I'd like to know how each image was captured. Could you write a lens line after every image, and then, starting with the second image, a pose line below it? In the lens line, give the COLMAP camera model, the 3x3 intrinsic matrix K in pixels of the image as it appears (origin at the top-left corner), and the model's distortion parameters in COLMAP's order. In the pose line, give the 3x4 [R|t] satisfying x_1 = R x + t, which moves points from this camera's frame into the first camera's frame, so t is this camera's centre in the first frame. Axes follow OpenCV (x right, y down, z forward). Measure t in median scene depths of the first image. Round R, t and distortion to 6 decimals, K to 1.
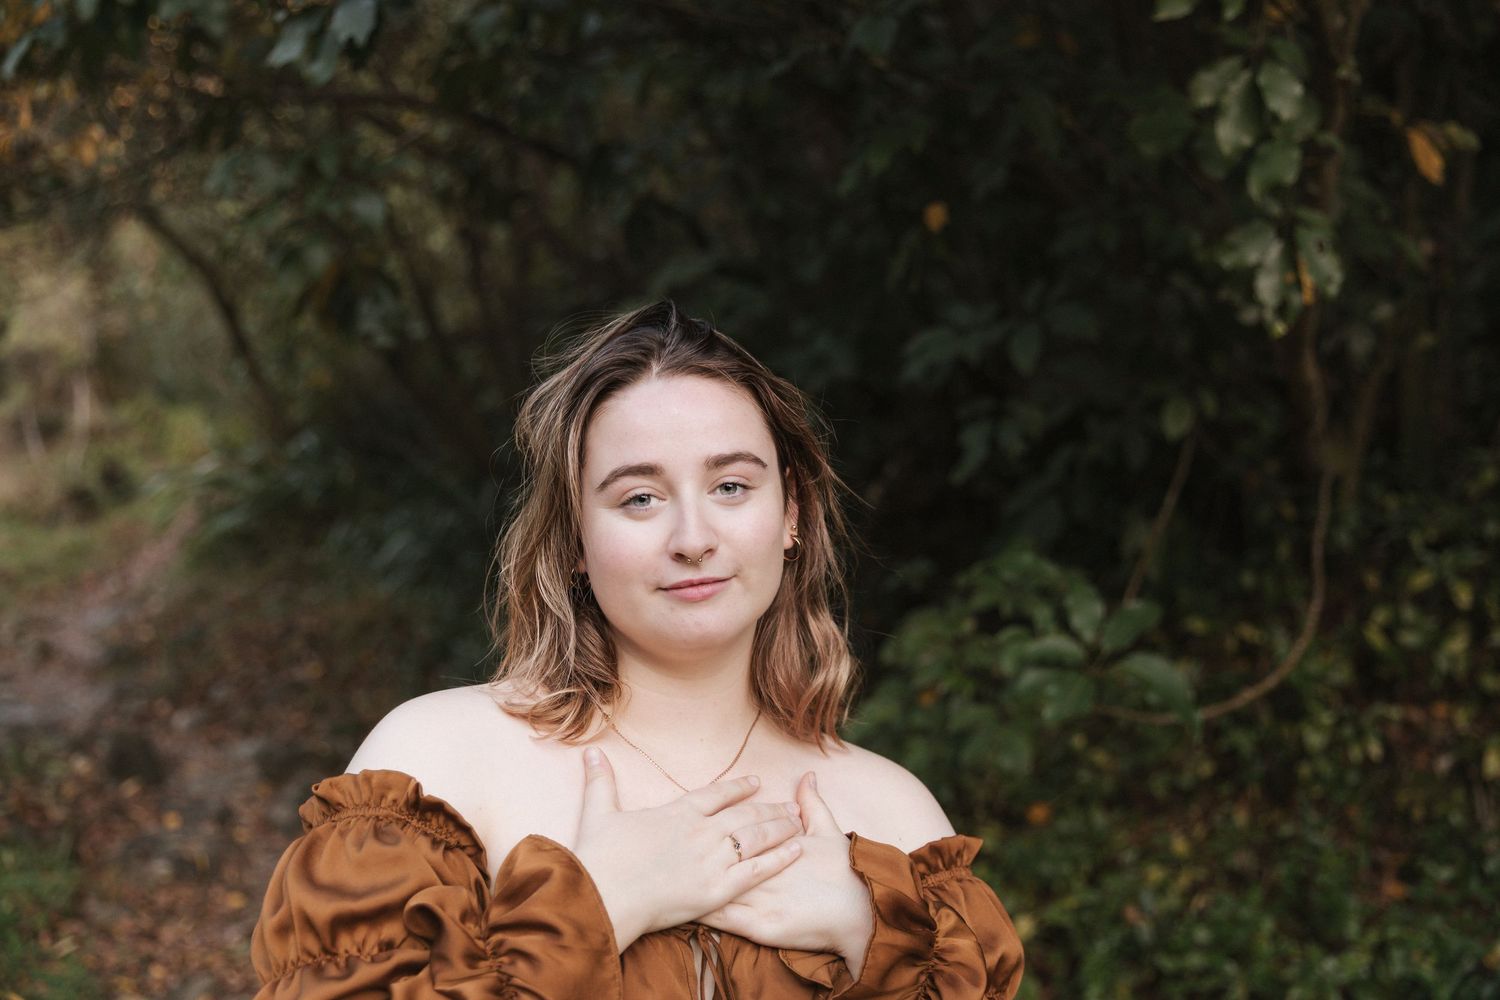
lens RADIAL K [[1646.7, 0, 750.0], [0, 1646.7, 500.0], [0, 0, 1]] dist [0.012915, 0.016834]
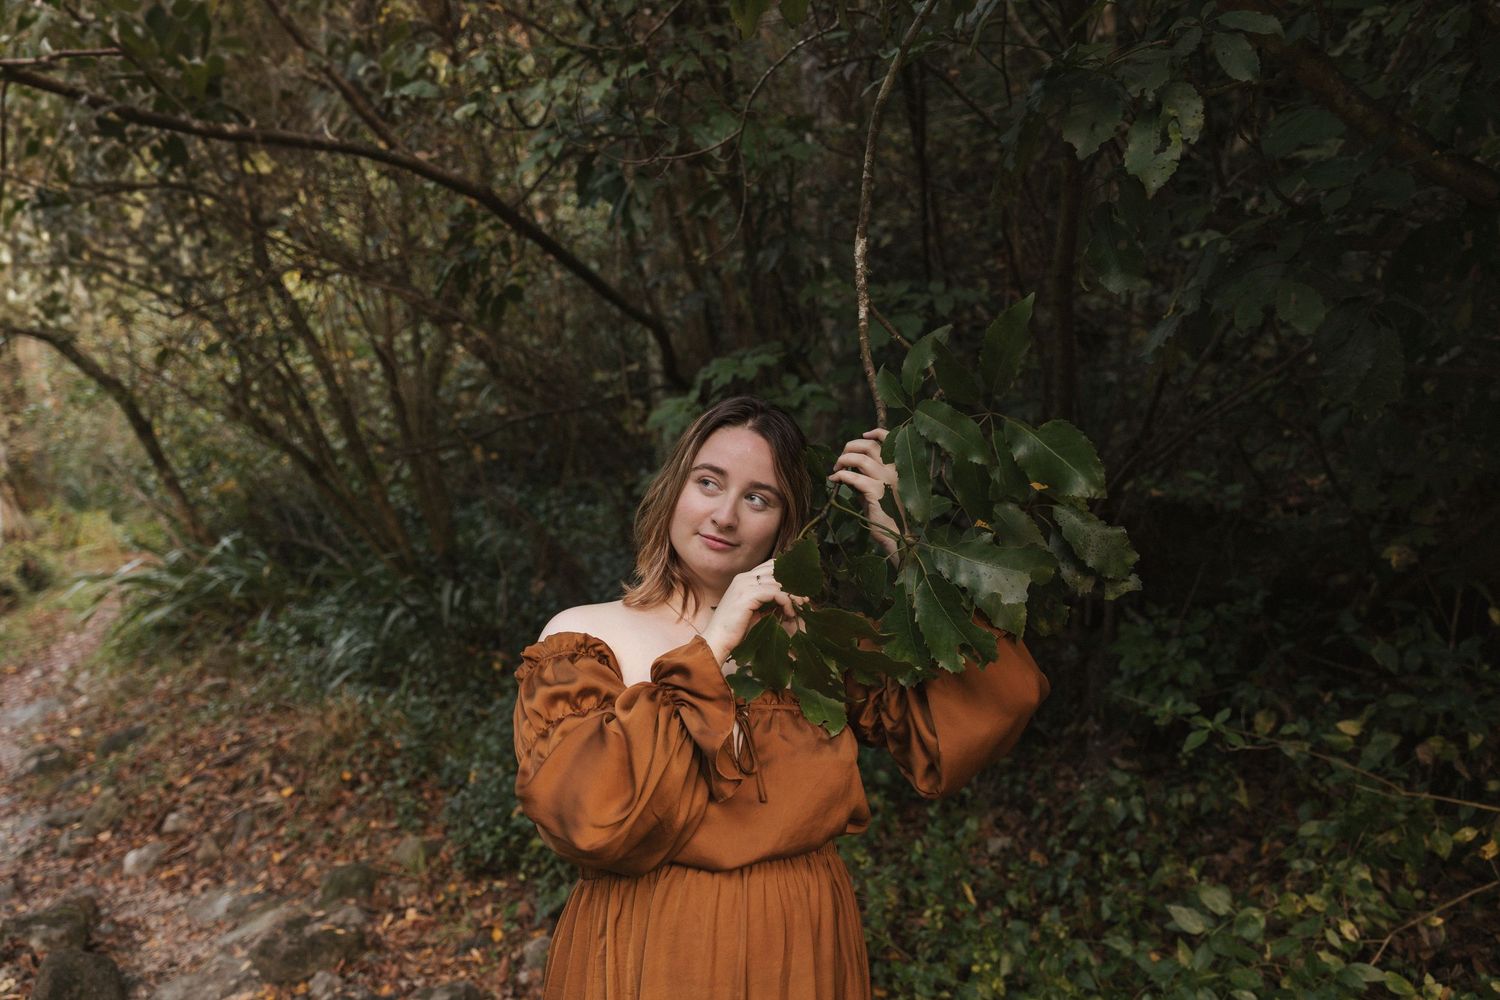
lens RADIAL K [[1047.5, 0, 787.5], [0, 1047.5, 555.9], [0, 0, 1]] dist [0.001882, 0.001543]
pose [[0.966243, -0.032694, 0.255550, -0.082231], [0.032994, 0.999451, 0.003113, -0.016818], [-0.255511, 0.005423, 0.966791, 0.206533]]
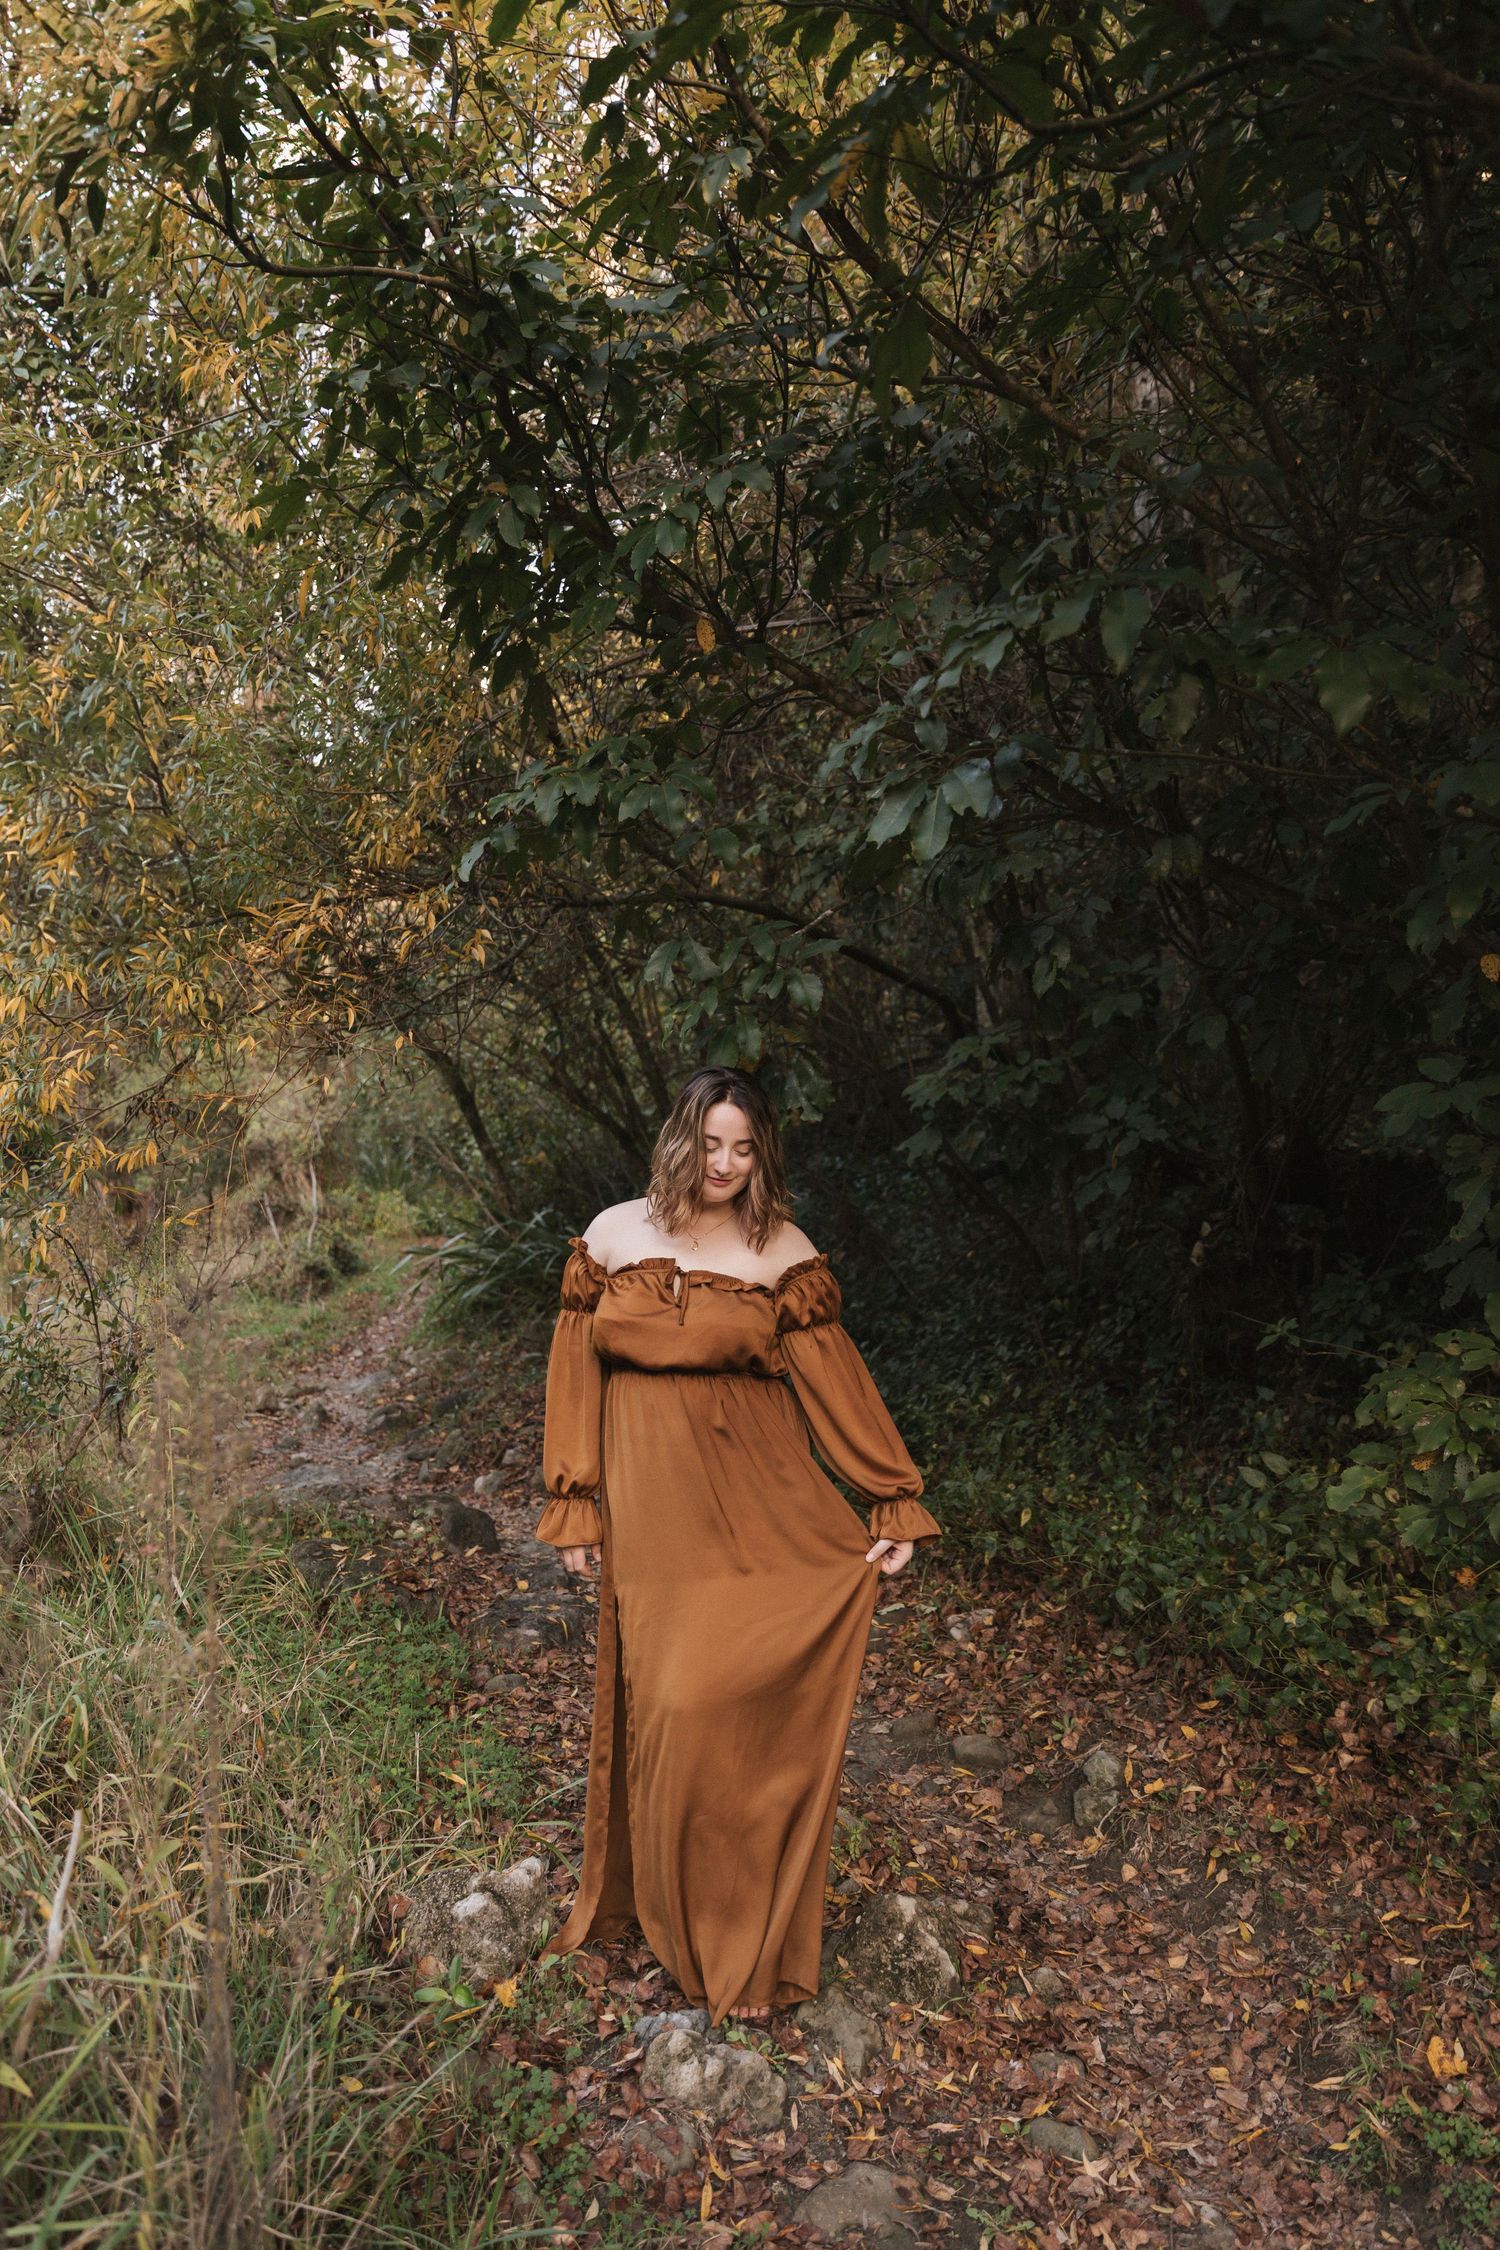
lens RADIAL K [[1496.7, 0, 750.0], [0, 1496.7, 1125.0], [0, 0, 1]] dist [0.015057, -0.002033]
pose [[0.996867, -0.029432, -0.073412, -0.057705], [0.022589, 0.995469, -0.092364, -0.001804], [0.075798, 0.090416, 0.993015, 0.020372]]
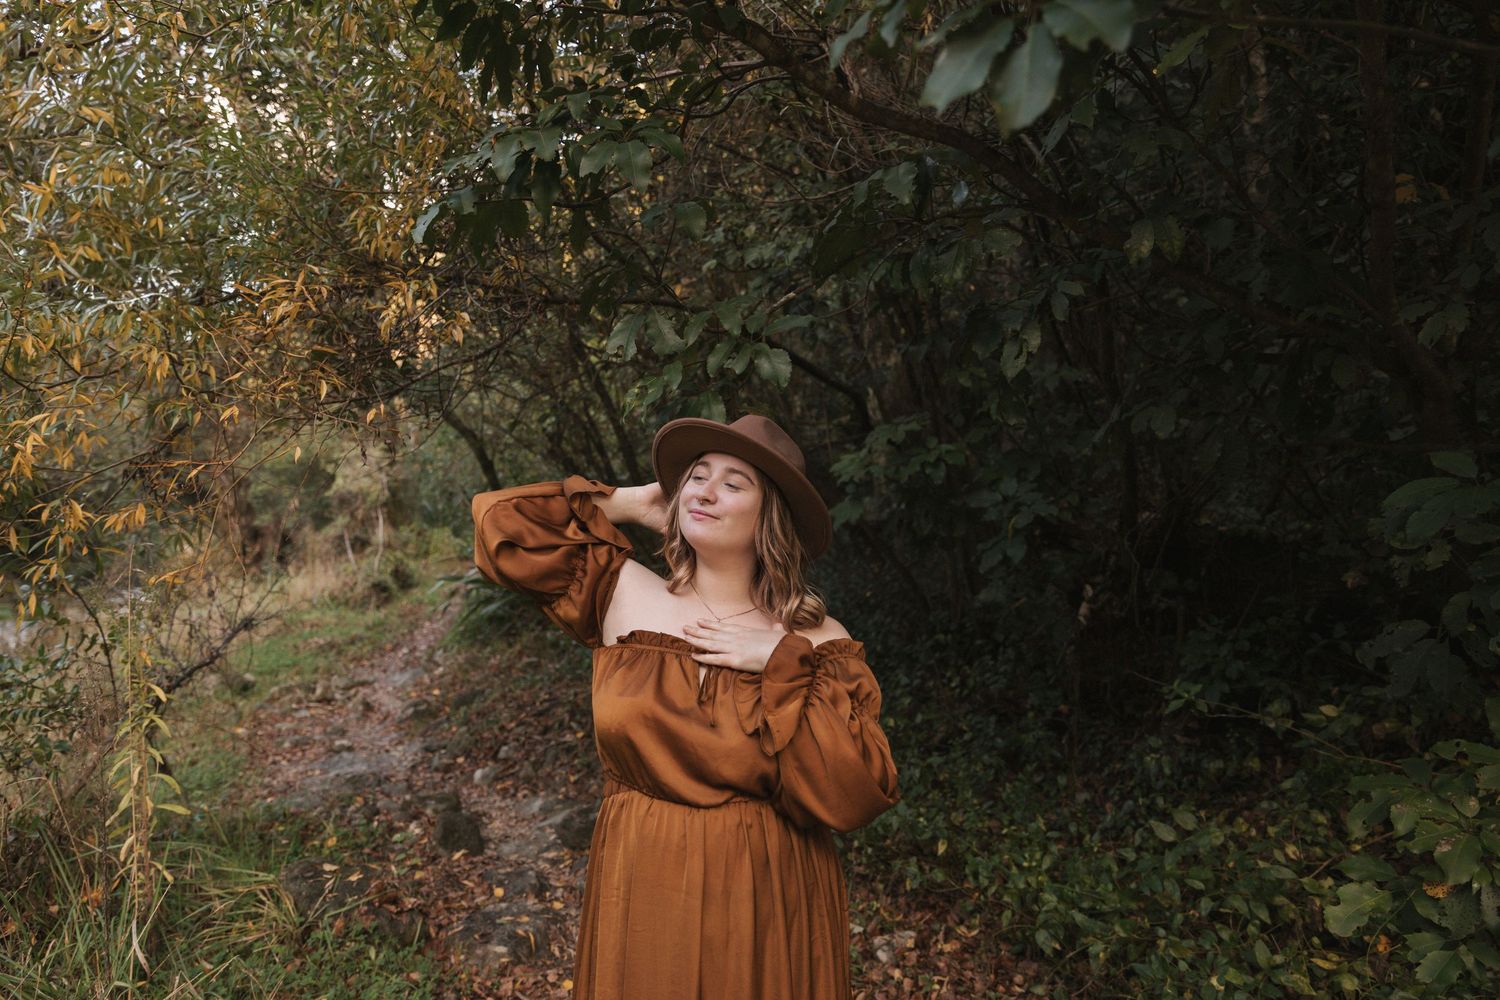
lens RADIAL K [[997.8, 0, 750.0], [0, 997.8, 500.0], [0, 0, 1]] dist [0.015057, -0.002033]
pose [[0.999788, -0.009821, -0.018094, -0.067894], [0.008398, 0.996989, -0.077081, -0.014156], [0.018796, 0.076913, 0.996861, 0.114987]]
